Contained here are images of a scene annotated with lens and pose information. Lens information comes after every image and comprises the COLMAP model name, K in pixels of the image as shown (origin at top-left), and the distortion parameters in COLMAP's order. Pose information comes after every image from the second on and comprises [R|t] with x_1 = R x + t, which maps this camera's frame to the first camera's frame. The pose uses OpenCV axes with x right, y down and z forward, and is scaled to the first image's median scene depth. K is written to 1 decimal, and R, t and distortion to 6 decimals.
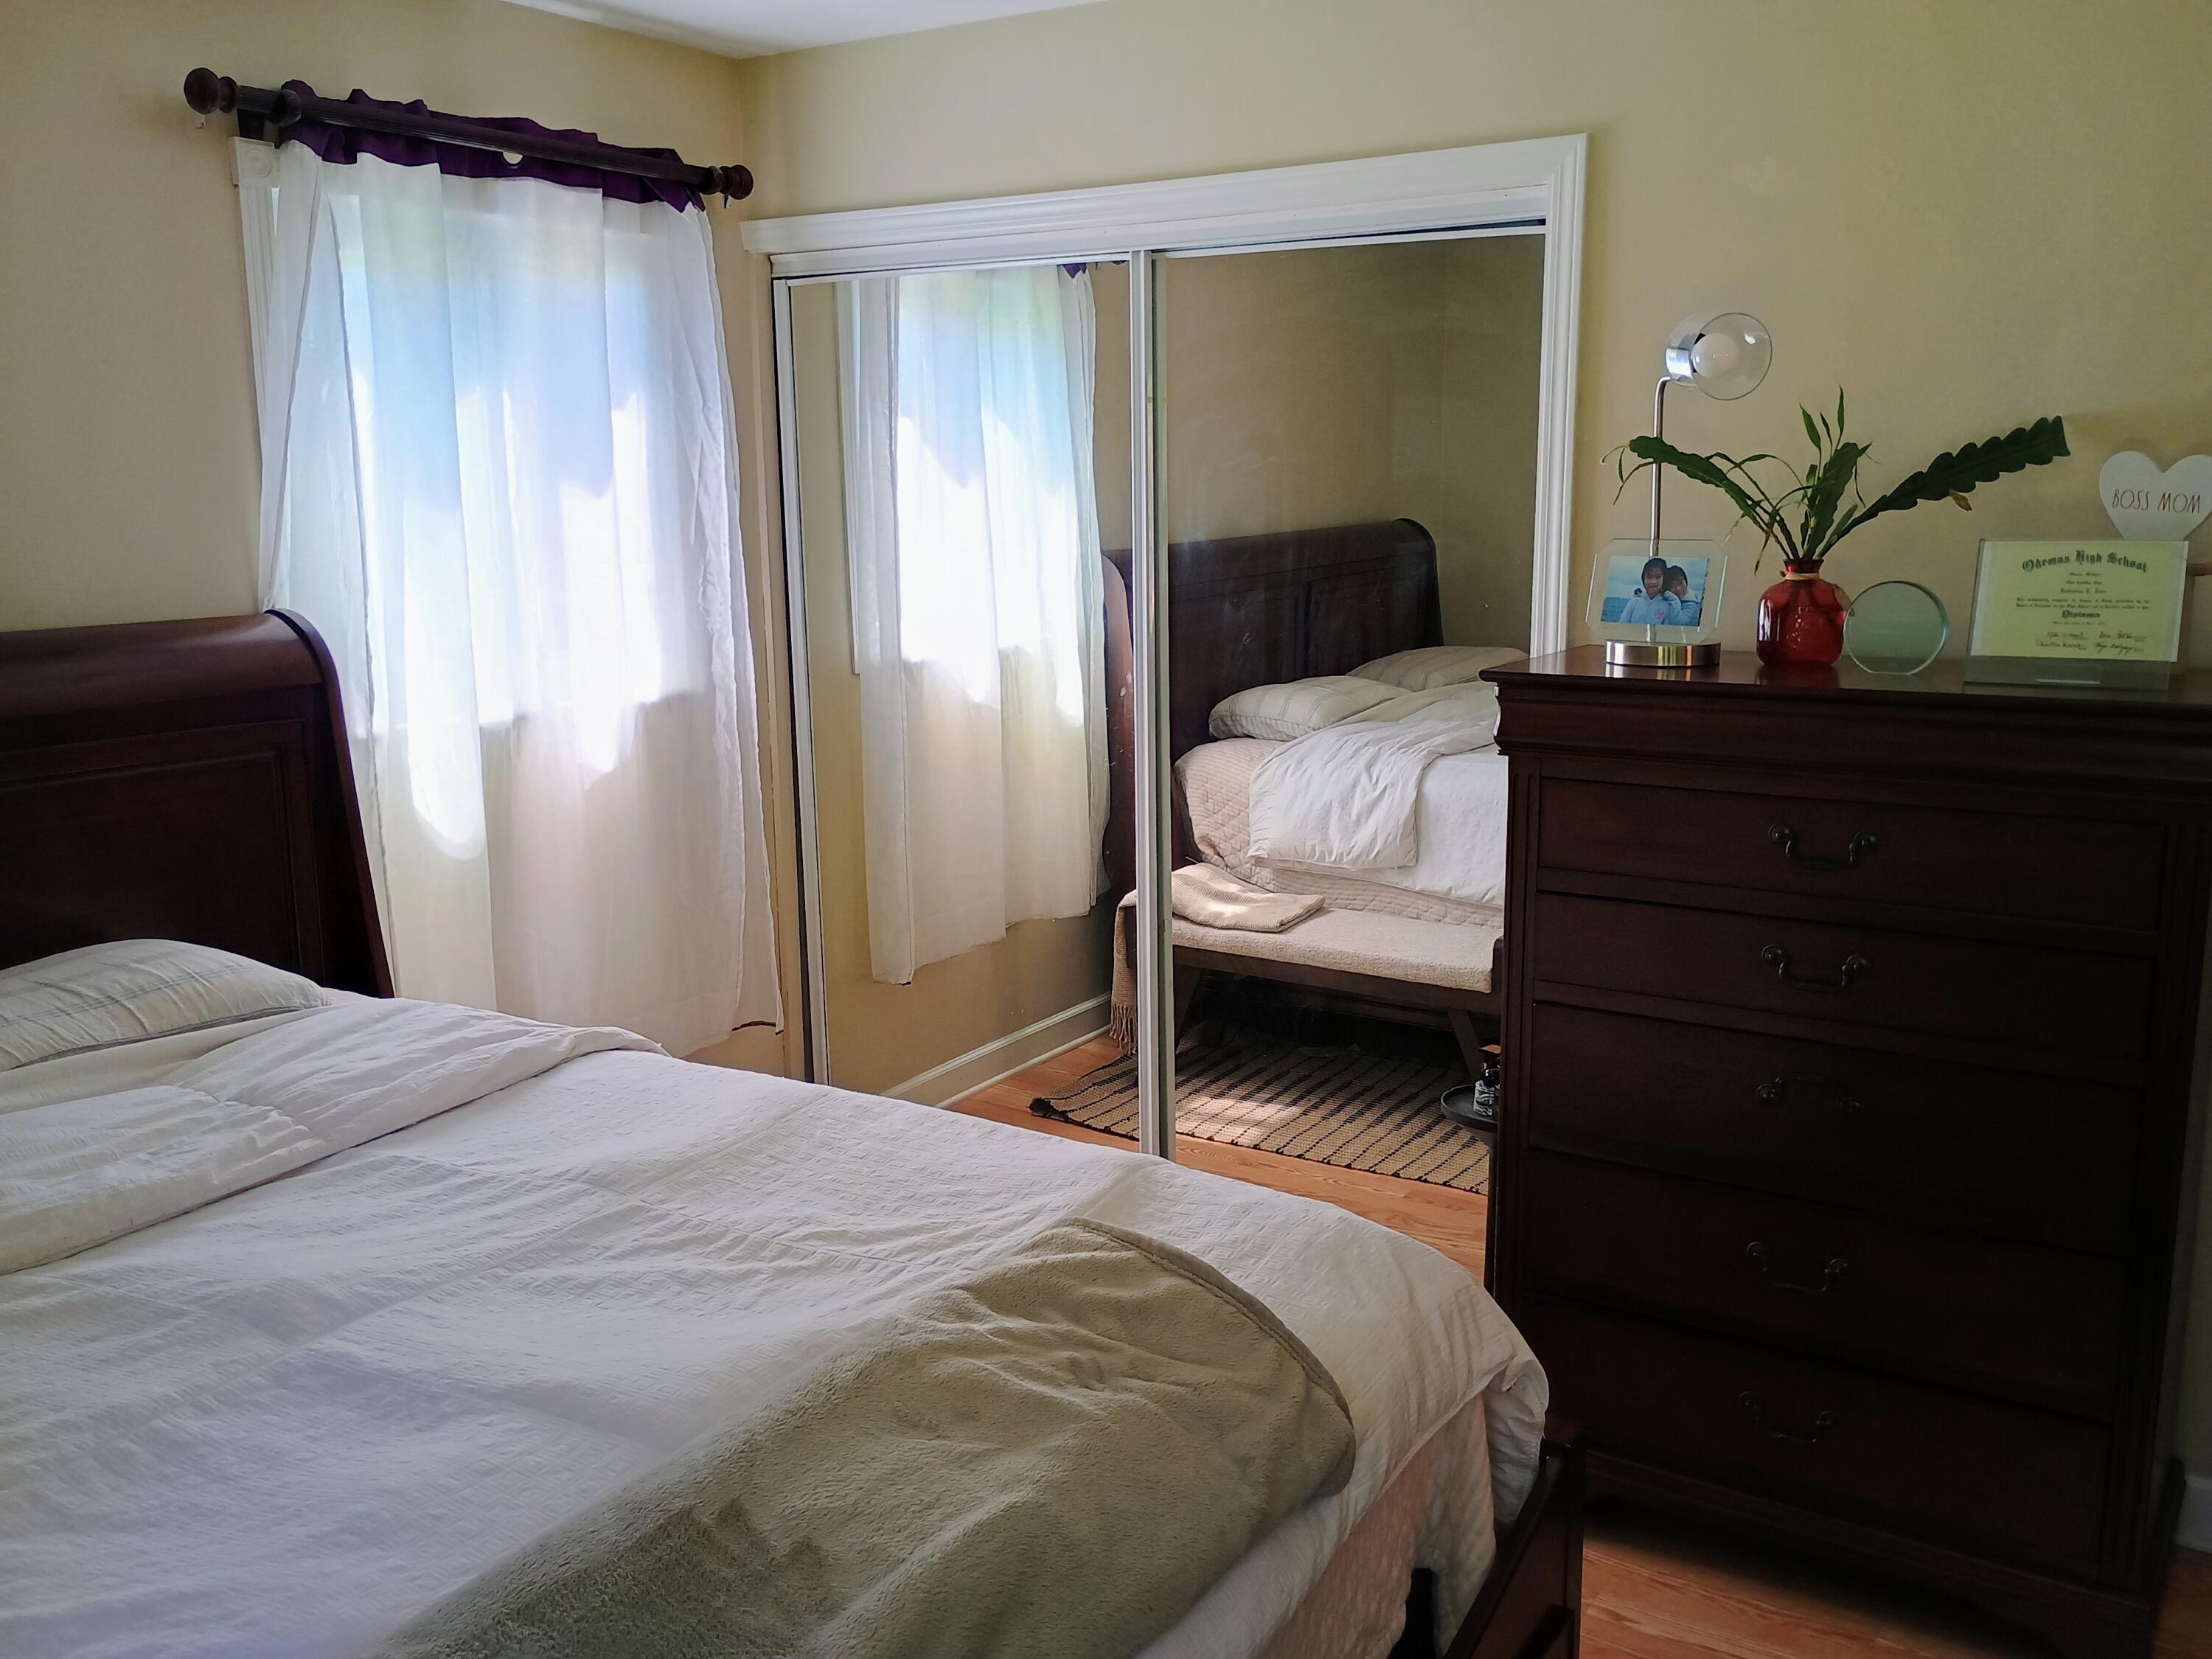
lens RADIAL K [[1922.2, 0, 1112.6], [0, 1922.2, 840.9], [0, 0, 1]] dist [0.022100, -0.037935]
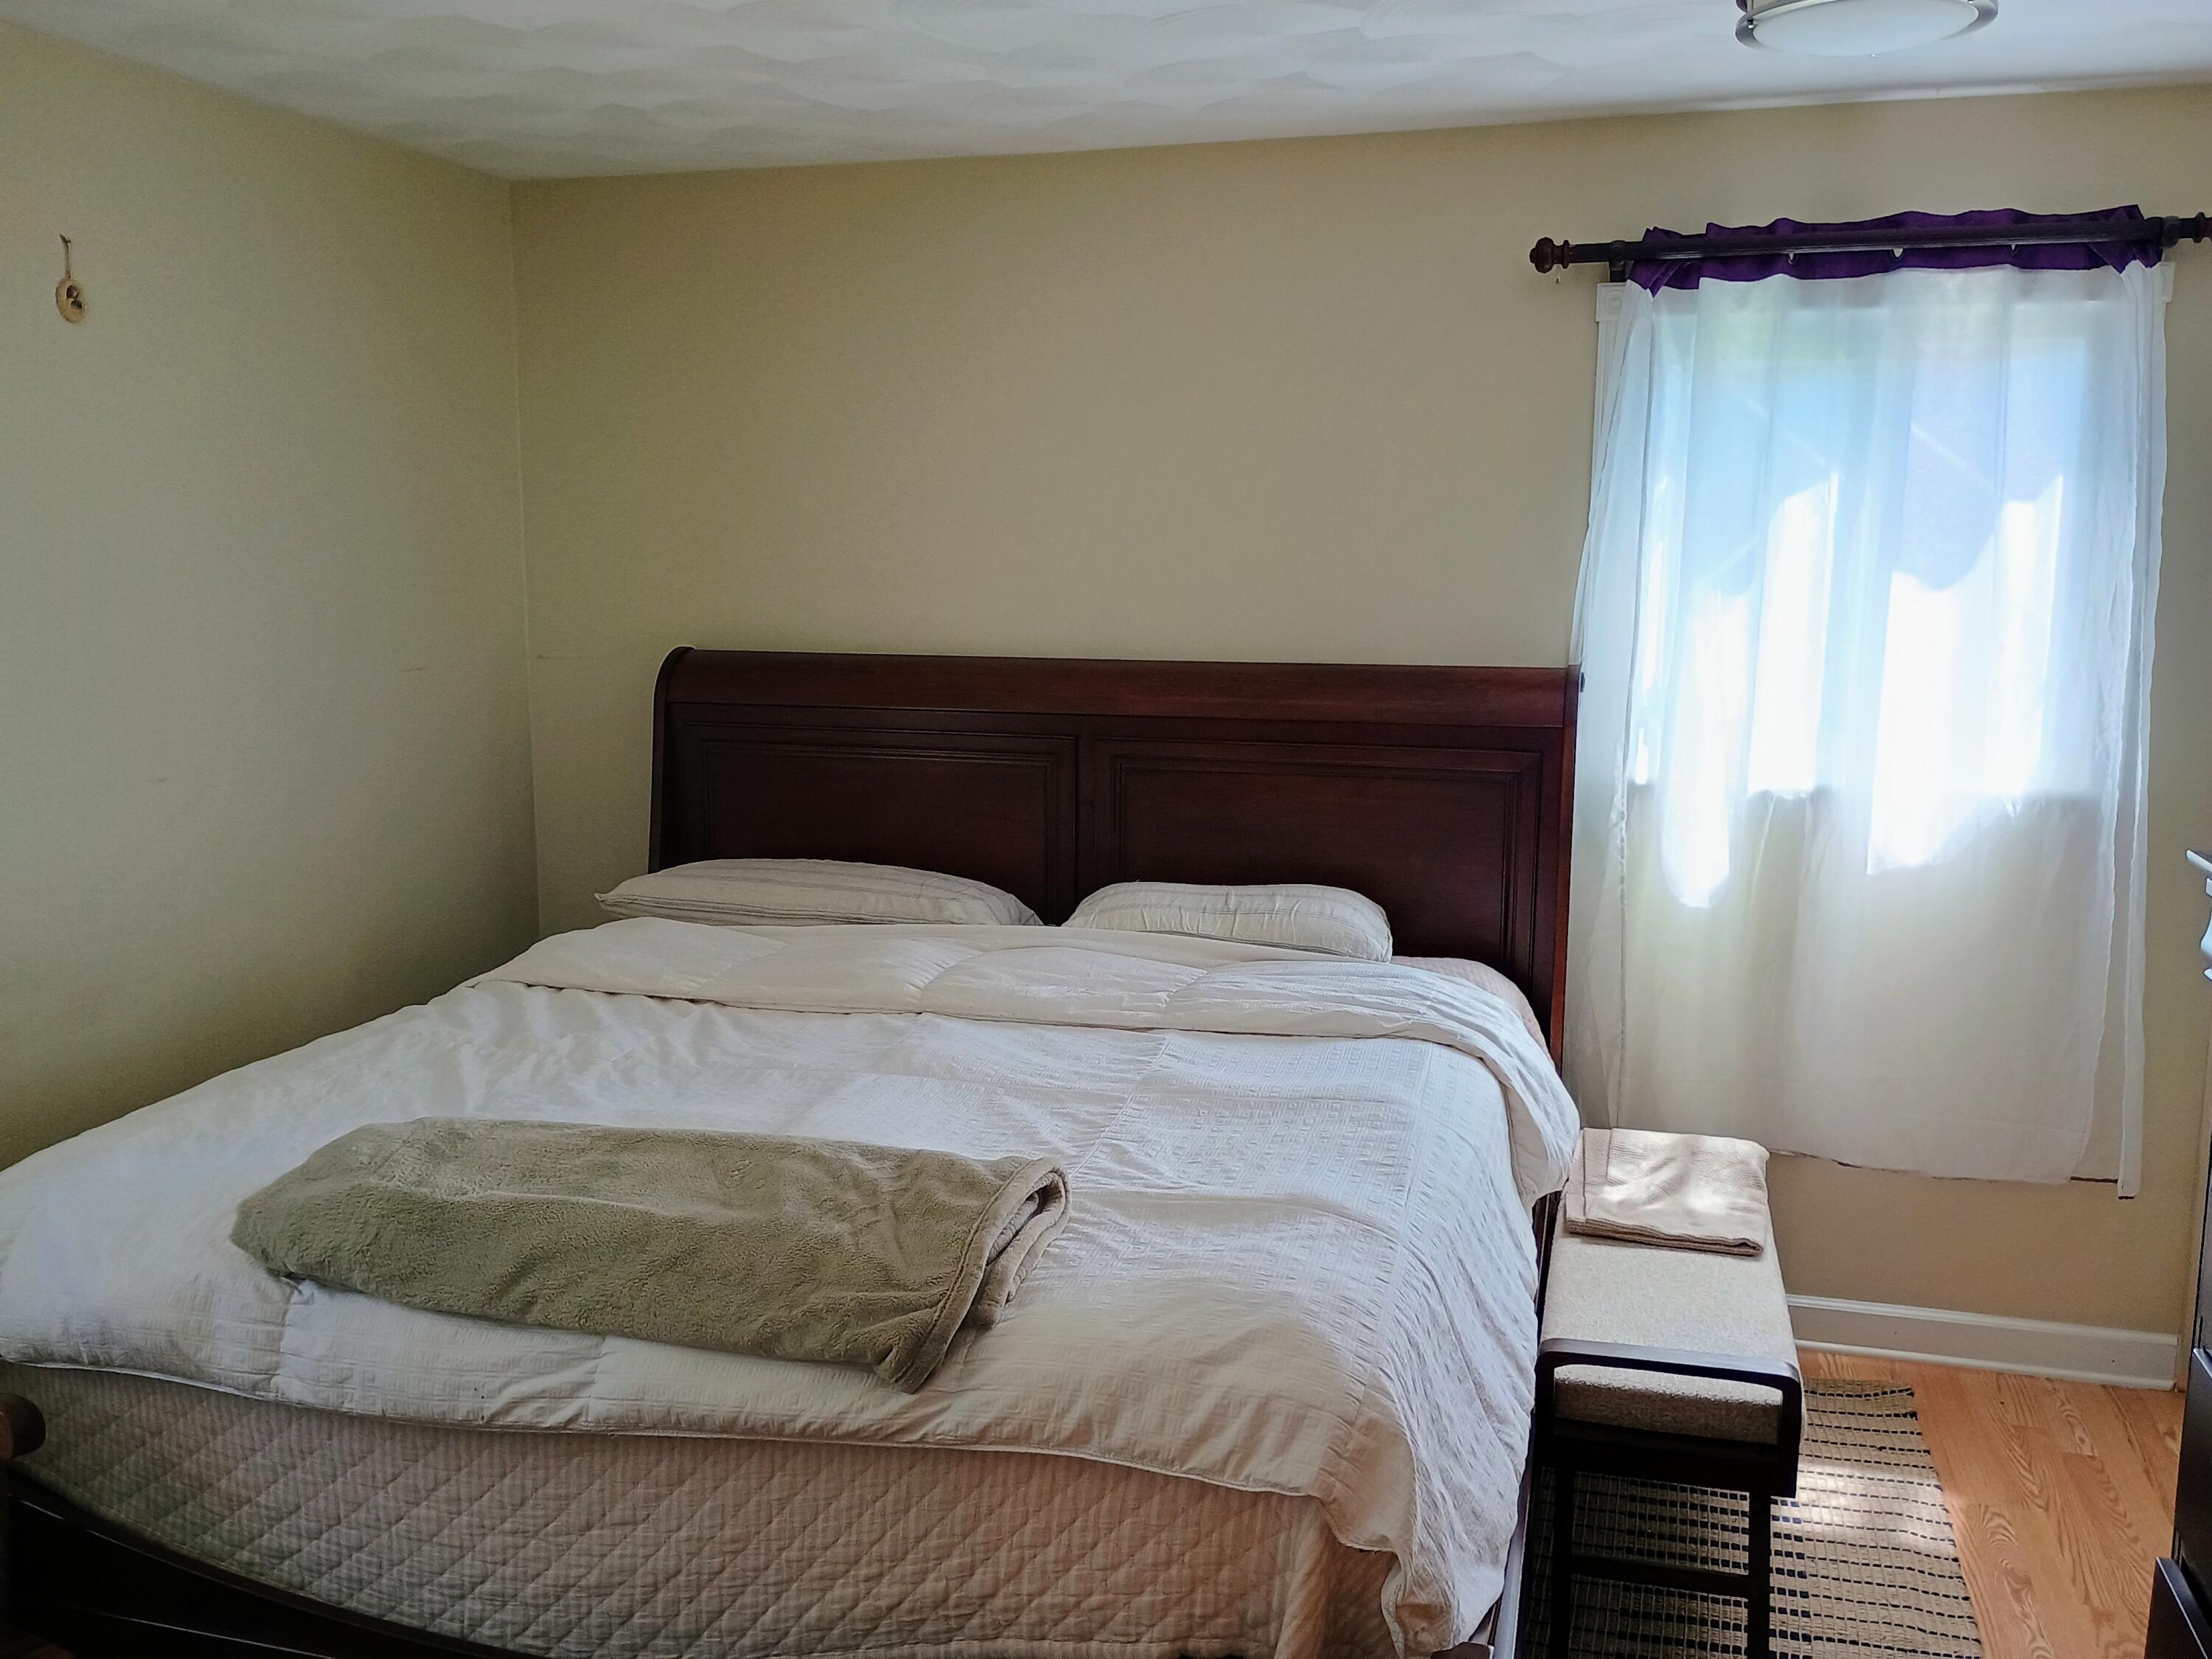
lens RADIAL K [[1922.2, 0, 1113.3], [0, 1922.2, 820.1], [0, 0, 1]] dist [0.022100, -0.037935]
pose [[0.255043, 0.123891, -0.958960, 0.601712], [-0.193447, 0.978245, 0.074934, -0.055355], [0.947381, 0.166396, 0.273461, 0.375130]]
